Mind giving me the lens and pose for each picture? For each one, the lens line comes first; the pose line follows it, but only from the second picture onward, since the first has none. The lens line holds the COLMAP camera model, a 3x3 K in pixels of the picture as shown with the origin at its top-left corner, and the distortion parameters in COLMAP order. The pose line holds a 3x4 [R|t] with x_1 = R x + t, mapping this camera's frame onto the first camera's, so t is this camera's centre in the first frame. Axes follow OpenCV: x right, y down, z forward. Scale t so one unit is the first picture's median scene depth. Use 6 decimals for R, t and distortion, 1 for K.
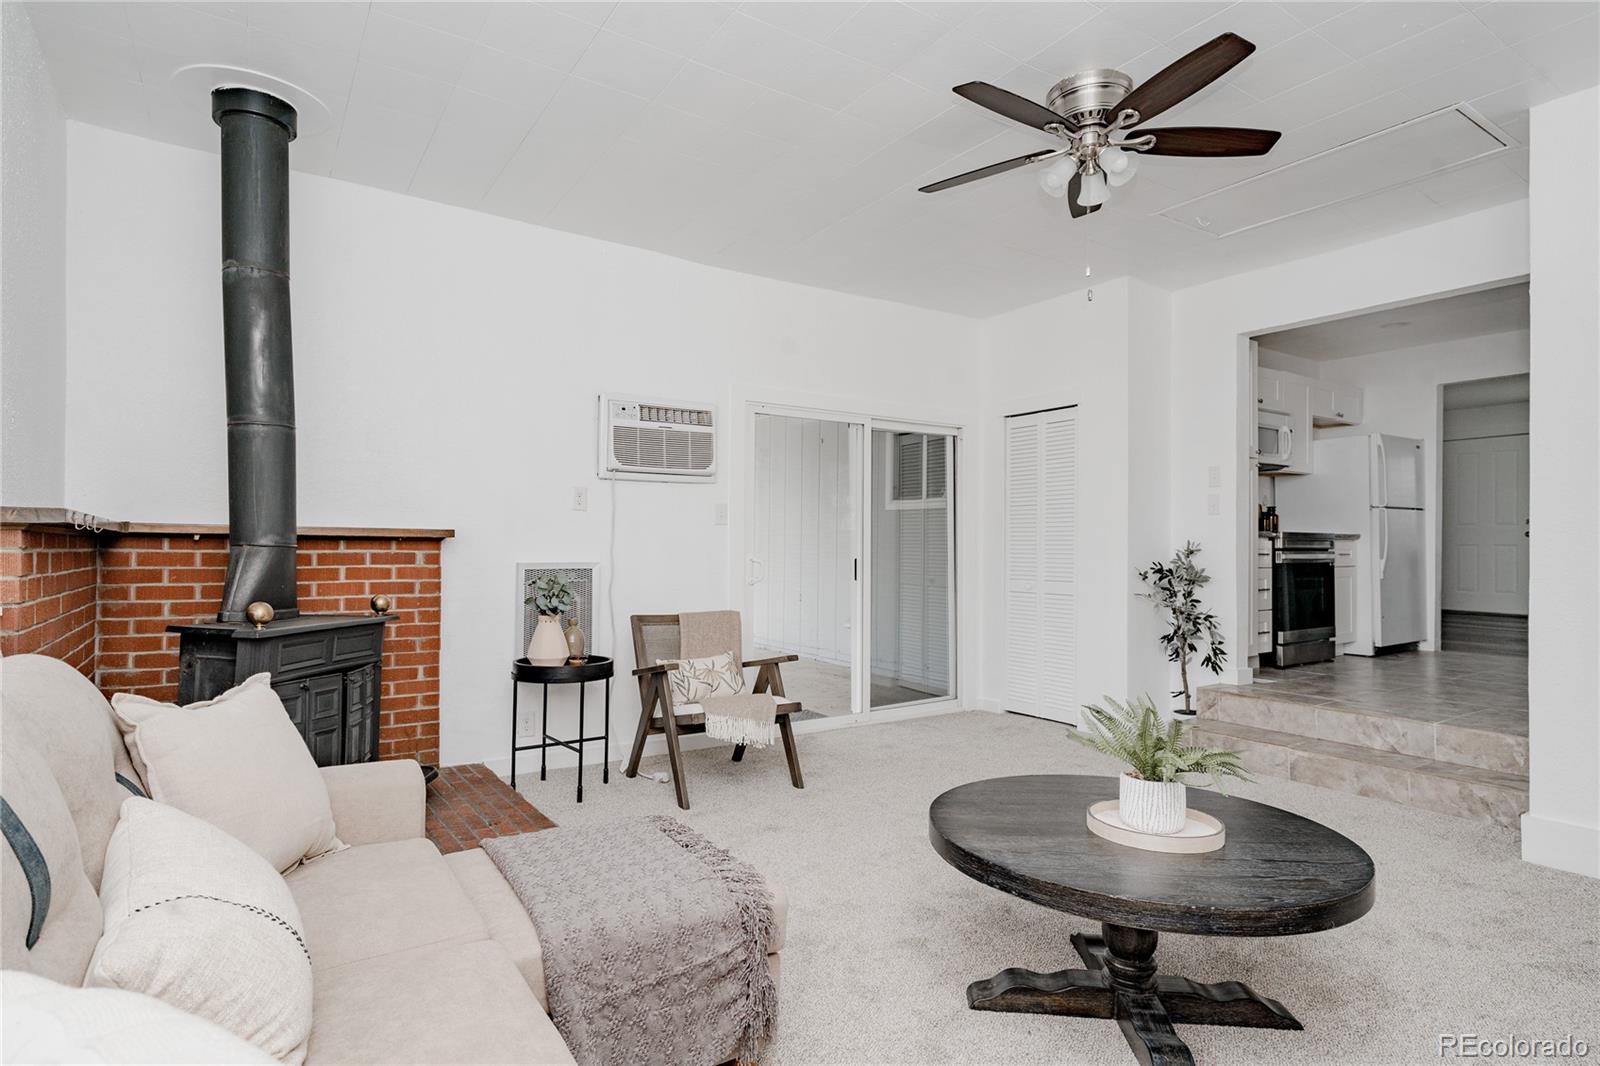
lens RADIAL K [[838.9, 0, 791.7], [0, 838.9, 536.6], [0, 0, 1]] dist [-0.000136, 0.003125]
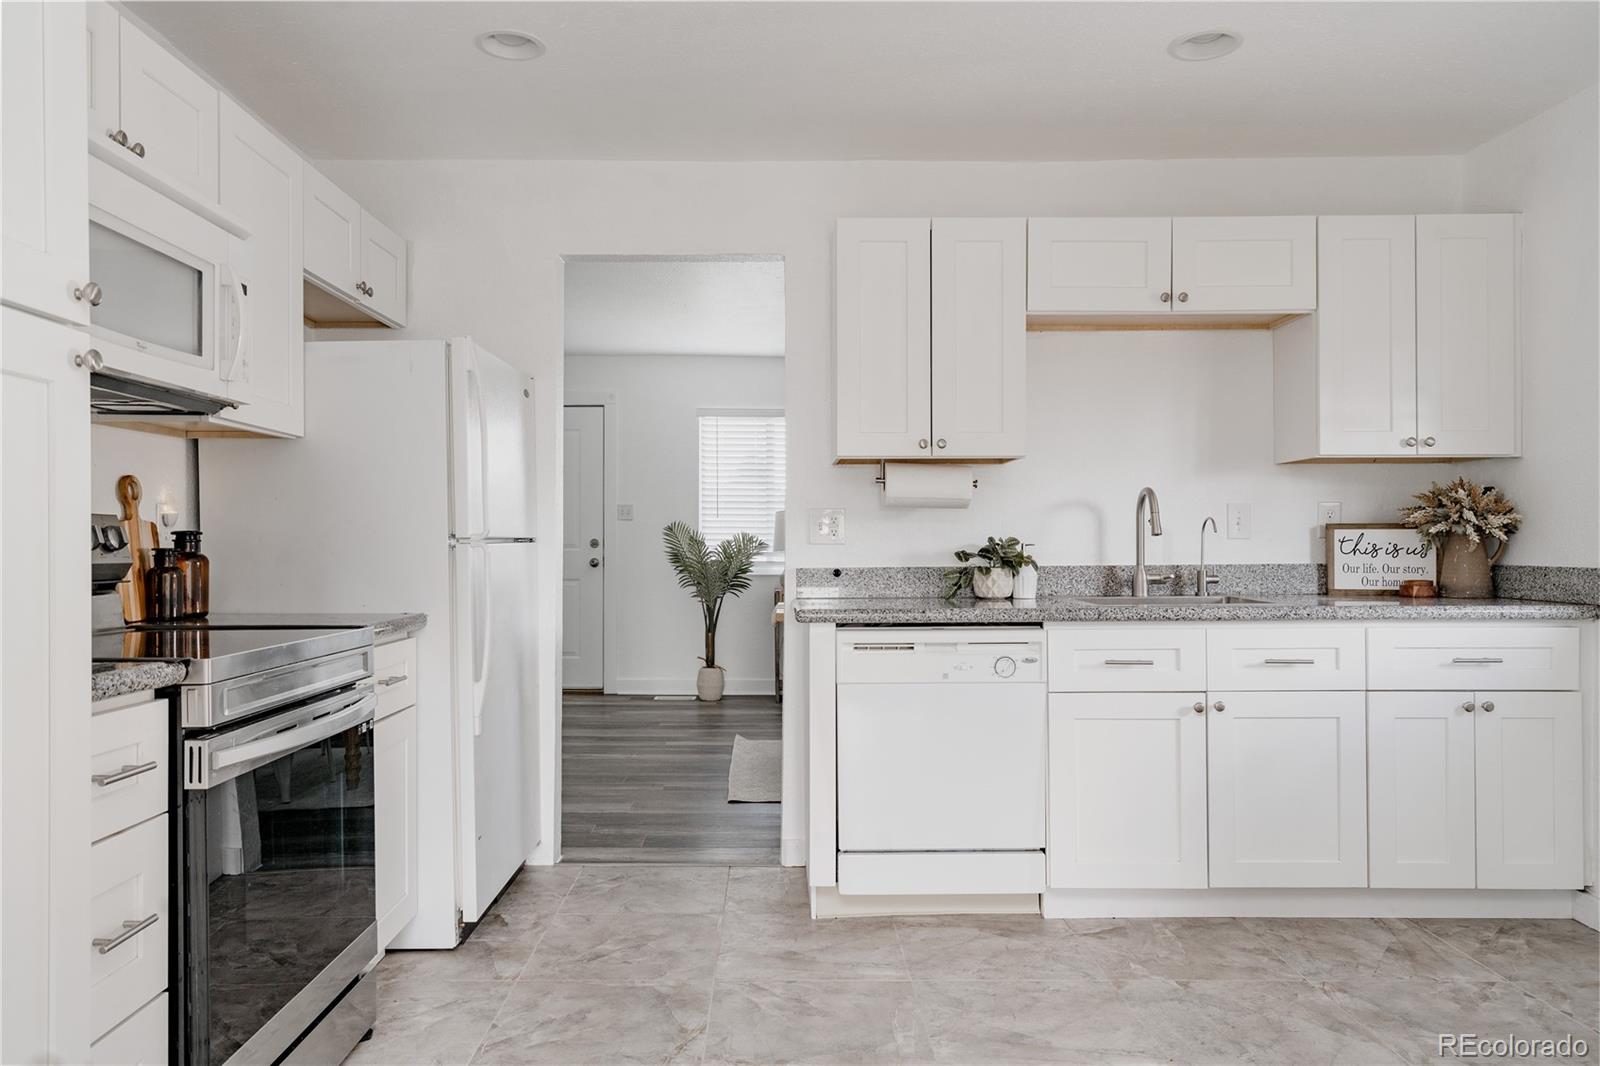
lens RADIAL K [[1120.5, 0, 793.0], [0, 1120.5, 538.3], [0, 0, 1]] dist [-0.010187, -0.002415]
pose [[0.547814, -0.003834, 0.836591, 0.363783], [0.001436, 0.999992, 0.003642, -0.037509], [-0.836599, -0.000794, 0.547816, 0.607663]]
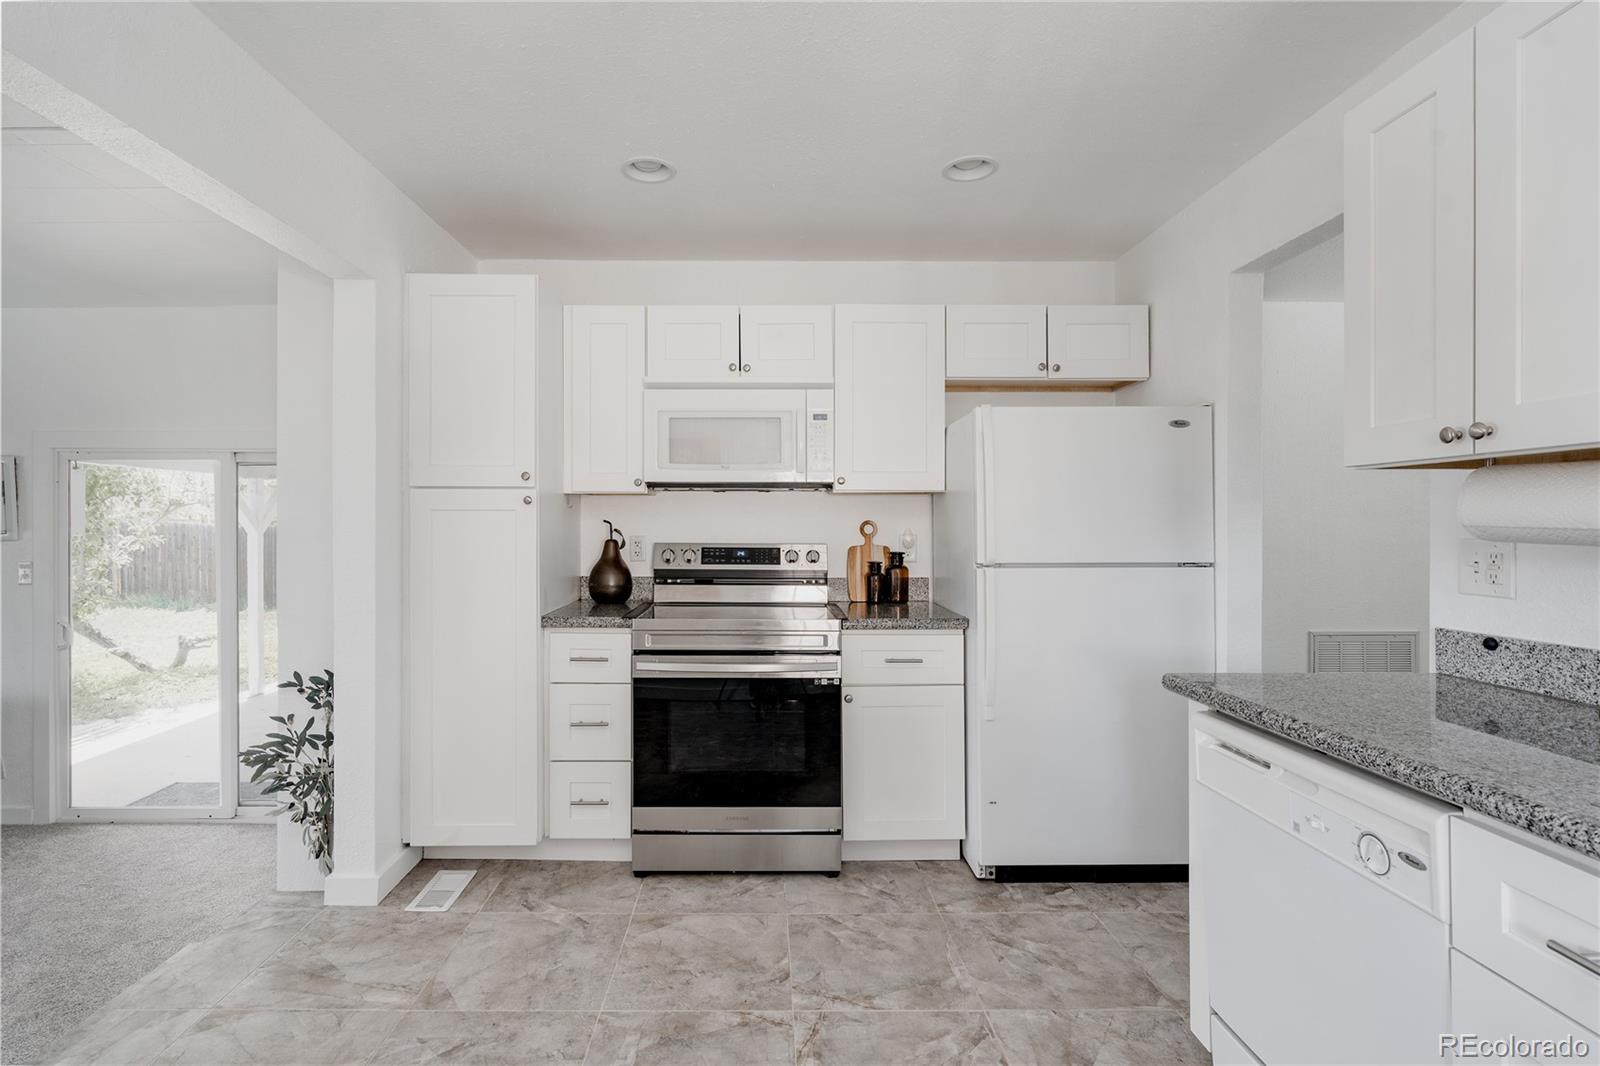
lens RADIAL K [[807.7, 0, 796.6], [0, 807.7, 527.8], [0, 0, 1]] dist [-0.001361, -0.000363]
pose [[0.827427, -0.001676, -0.561570, 0.900840], [0.005603, 0.999970, 0.005272, -0.060749], [0.561545, -0.007509, 0.827412, 0.559763]]
